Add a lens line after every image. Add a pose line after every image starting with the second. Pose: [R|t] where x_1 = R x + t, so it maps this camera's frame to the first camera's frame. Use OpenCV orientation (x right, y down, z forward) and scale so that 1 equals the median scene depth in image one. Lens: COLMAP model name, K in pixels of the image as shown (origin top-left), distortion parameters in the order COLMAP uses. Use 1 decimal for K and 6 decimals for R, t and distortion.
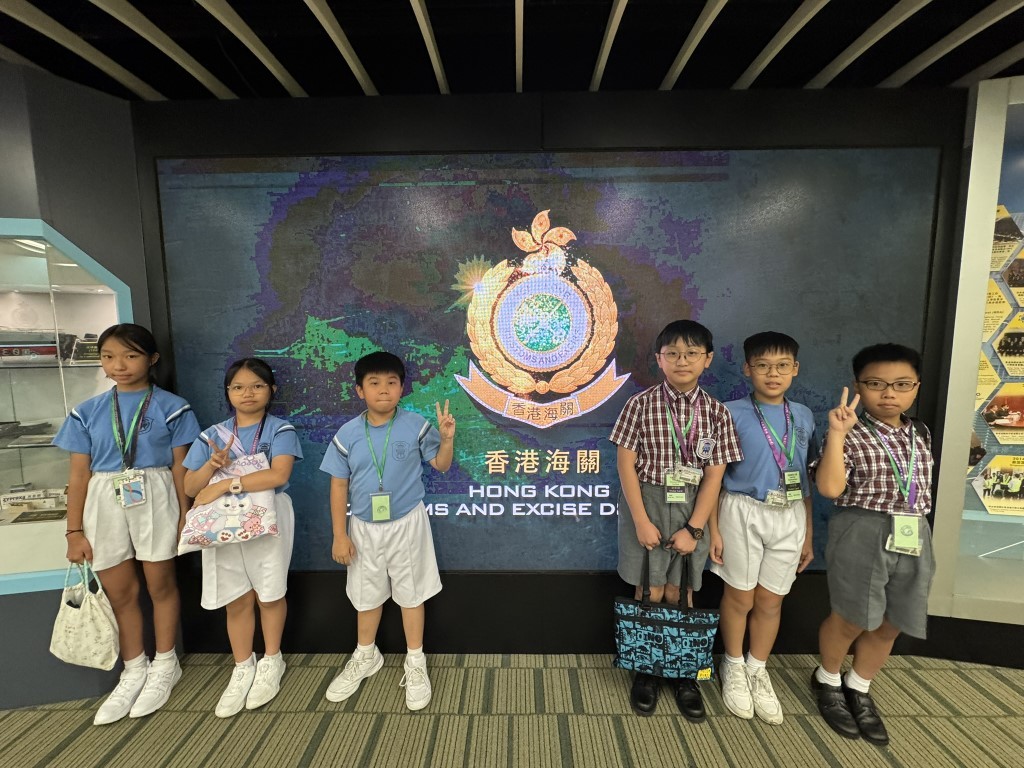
lens RADIAL K [[416.4, 0, 509.3], [0, 416.4, 379.4], [0, 0, 1]] dist [0.002580, 0.000240]
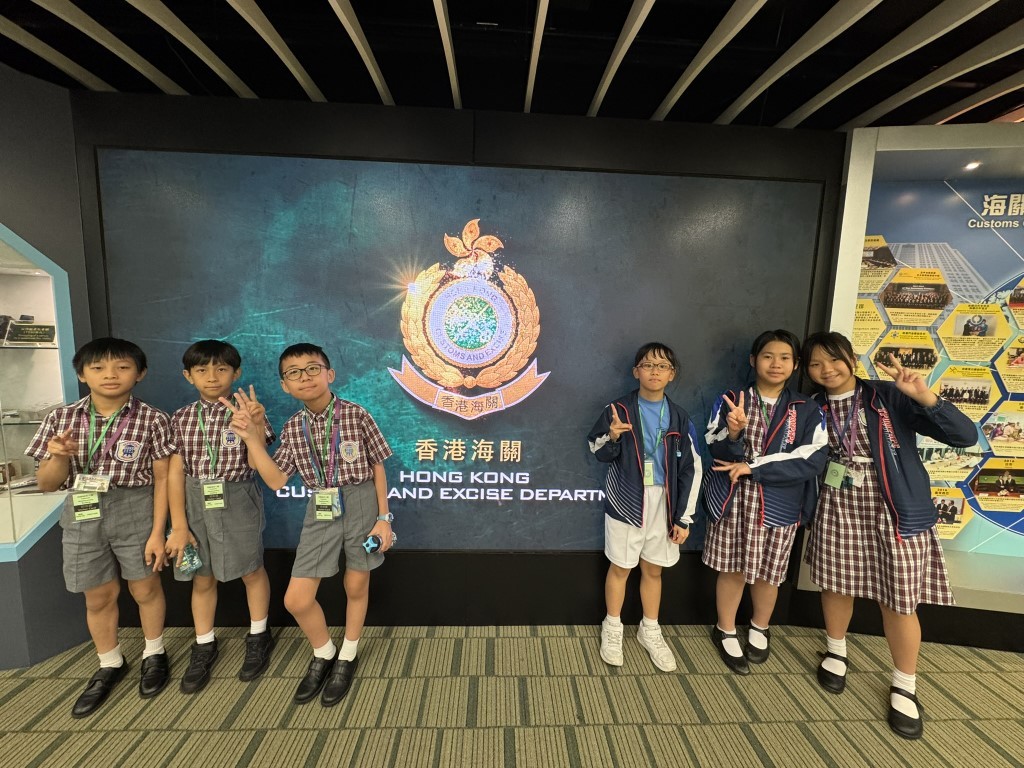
lens RADIAL K [[416.4, 0, 509.0], [0, 416.4, 379.3], [0, 0, 1]] dist [0.002580, 0.000240]
pose [[0.997589, 0.031664, 0.061751, 0.115412], [-0.032709, 0.999337, 0.015999, -0.009248], [-0.061203, -0.017980, 0.997963, -0.093048]]
